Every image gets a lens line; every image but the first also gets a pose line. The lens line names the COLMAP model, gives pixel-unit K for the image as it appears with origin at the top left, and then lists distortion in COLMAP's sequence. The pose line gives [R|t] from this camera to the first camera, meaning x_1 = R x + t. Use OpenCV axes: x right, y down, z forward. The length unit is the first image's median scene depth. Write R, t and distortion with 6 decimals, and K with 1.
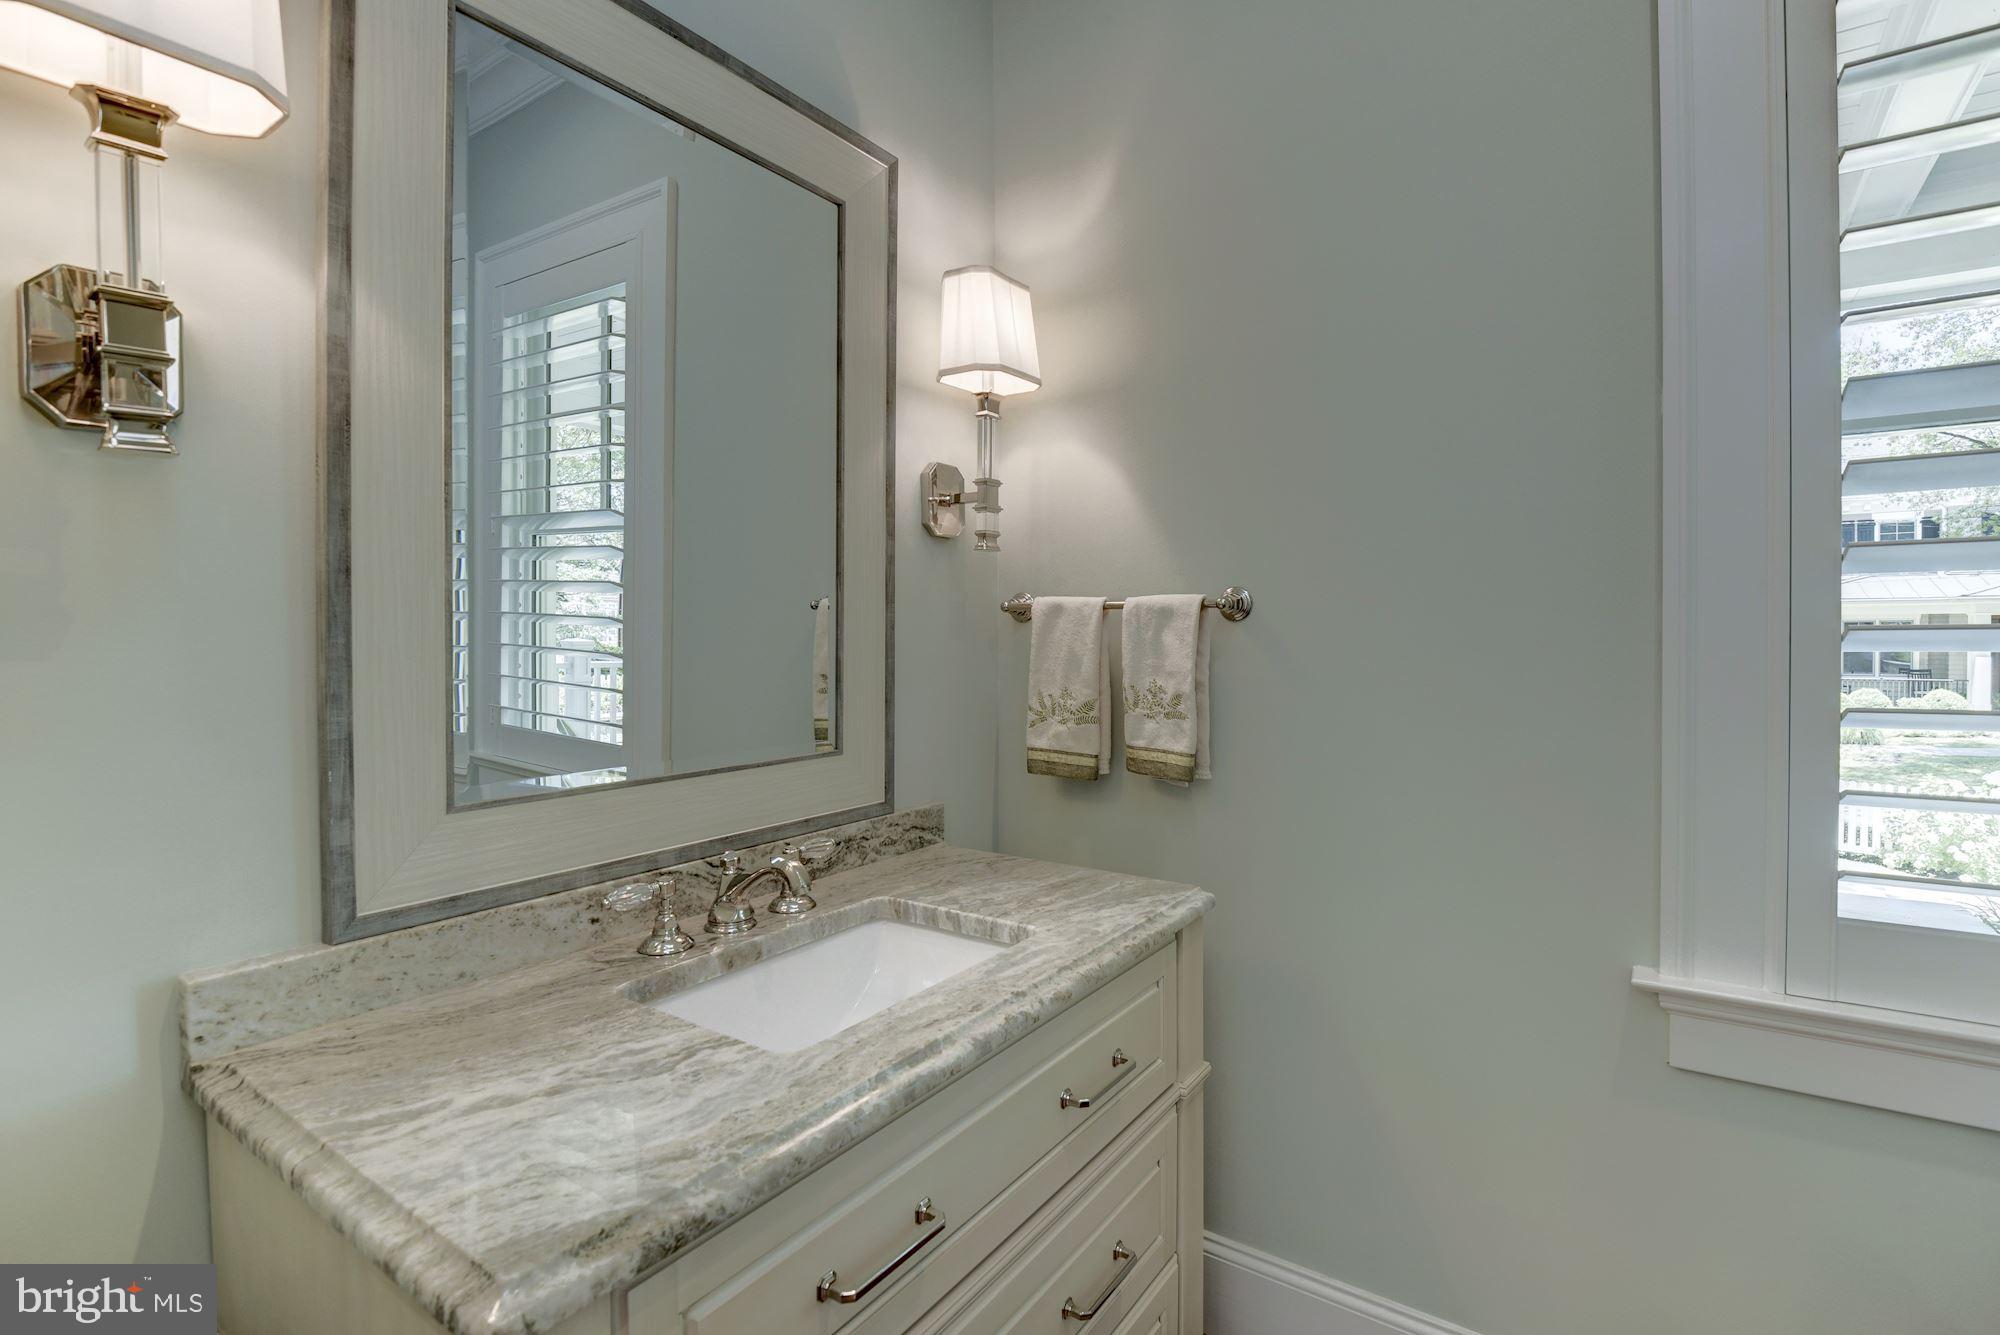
lens RADIAL K [[932.7, 0, 1006.8], [0, 932.7, 656.5], [0, 0, 1]] dist [0.002221, -0.015715]
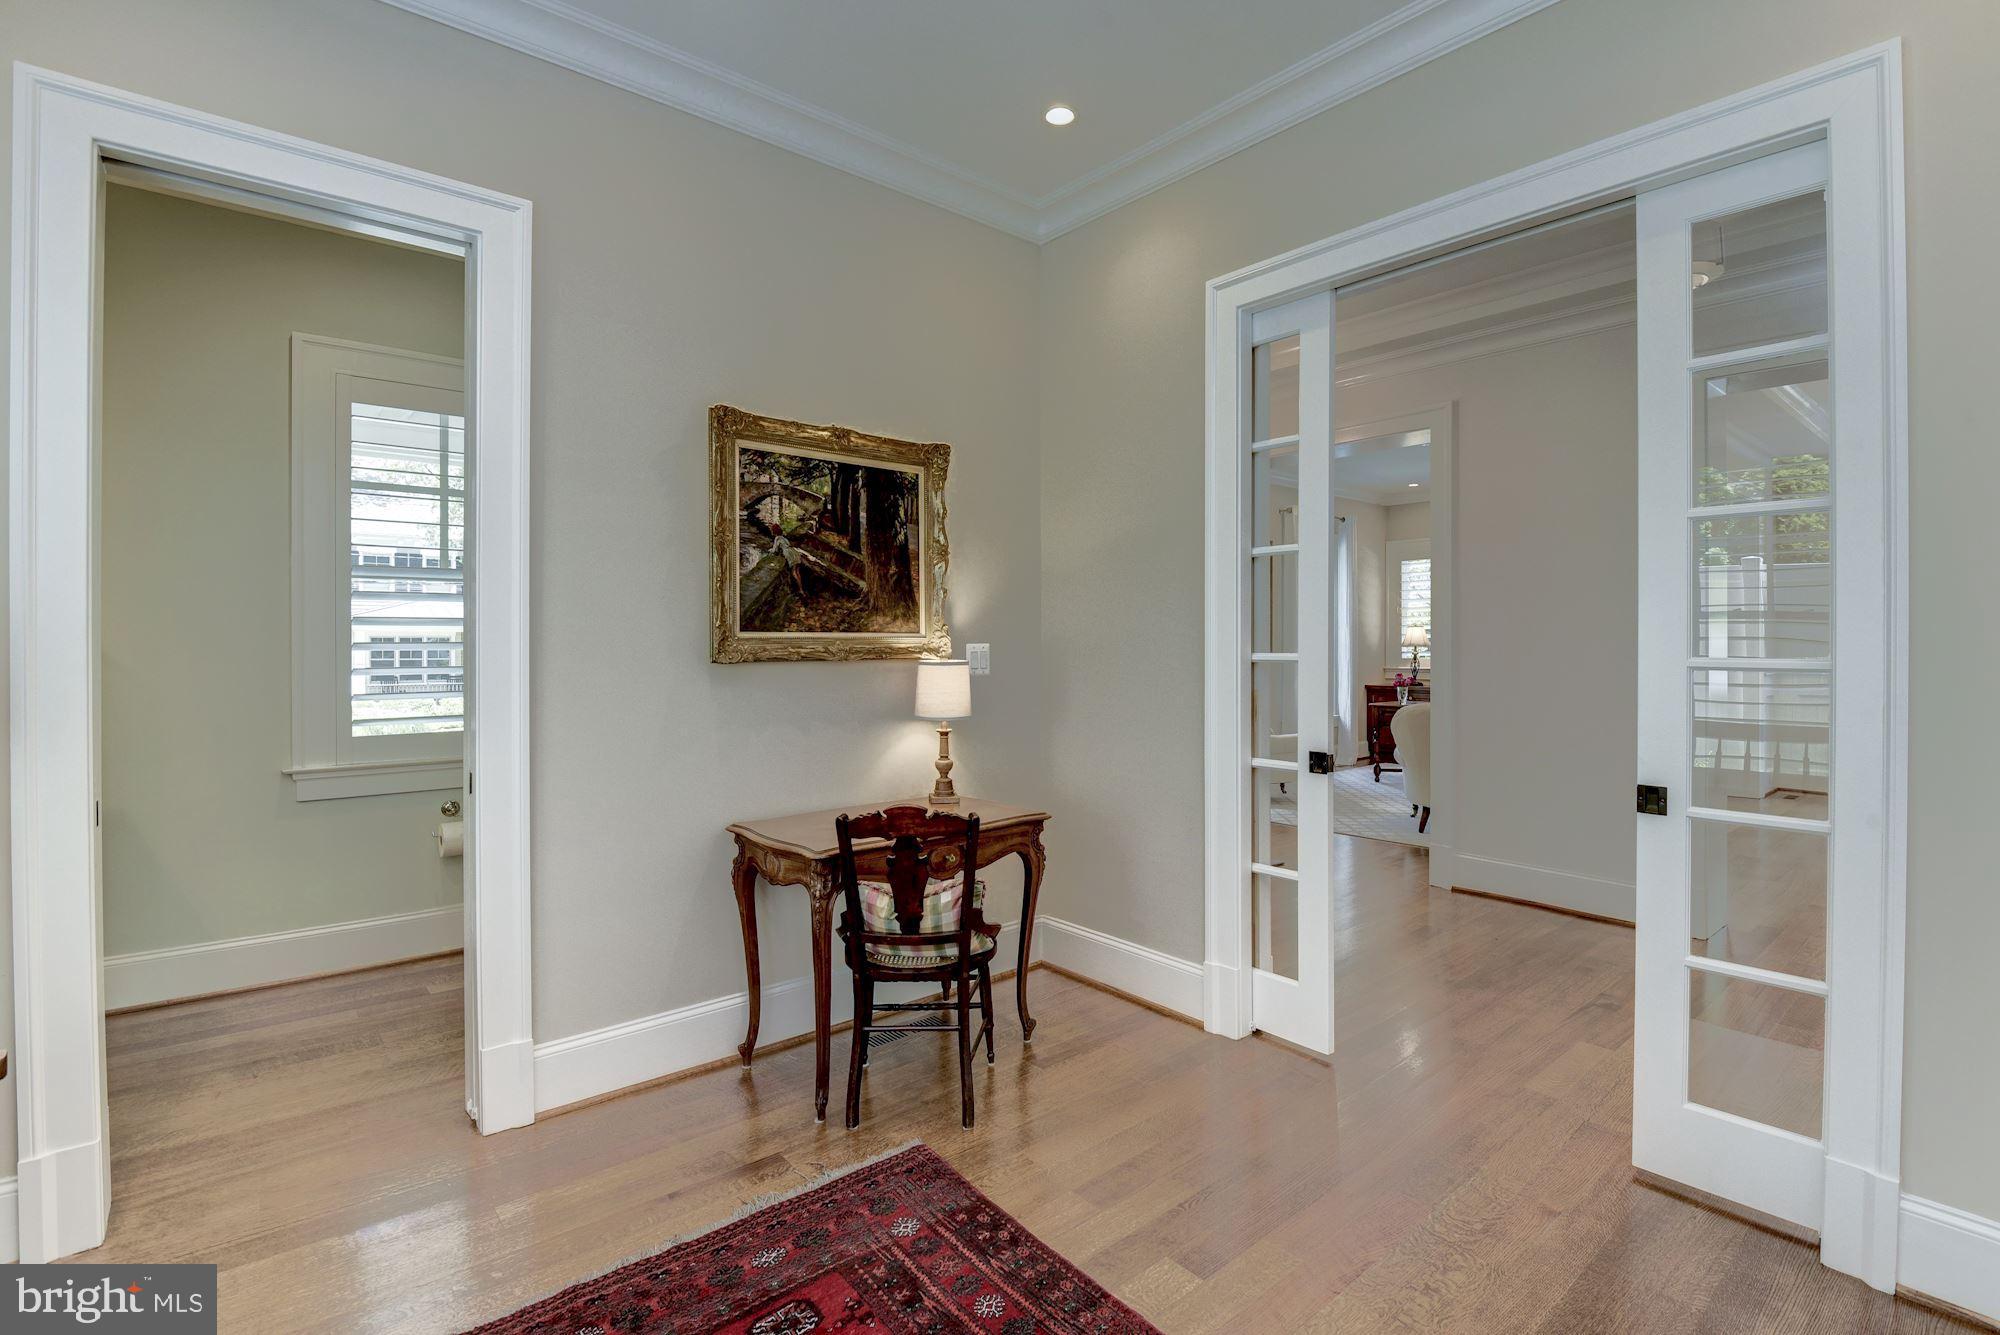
lens RADIAL K [[932.7, 0, 1006.8], [0, 932.7, 656.5], [0, 0, 1]] dist [0.002221, -0.015715]
pose [[0.254054, -0.000058, 0.967190, -1.438401], [0.011089, 0.999934, -0.002853, 0.045545], [-0.967126, 0.011450, 0.254038, -1.775523]]
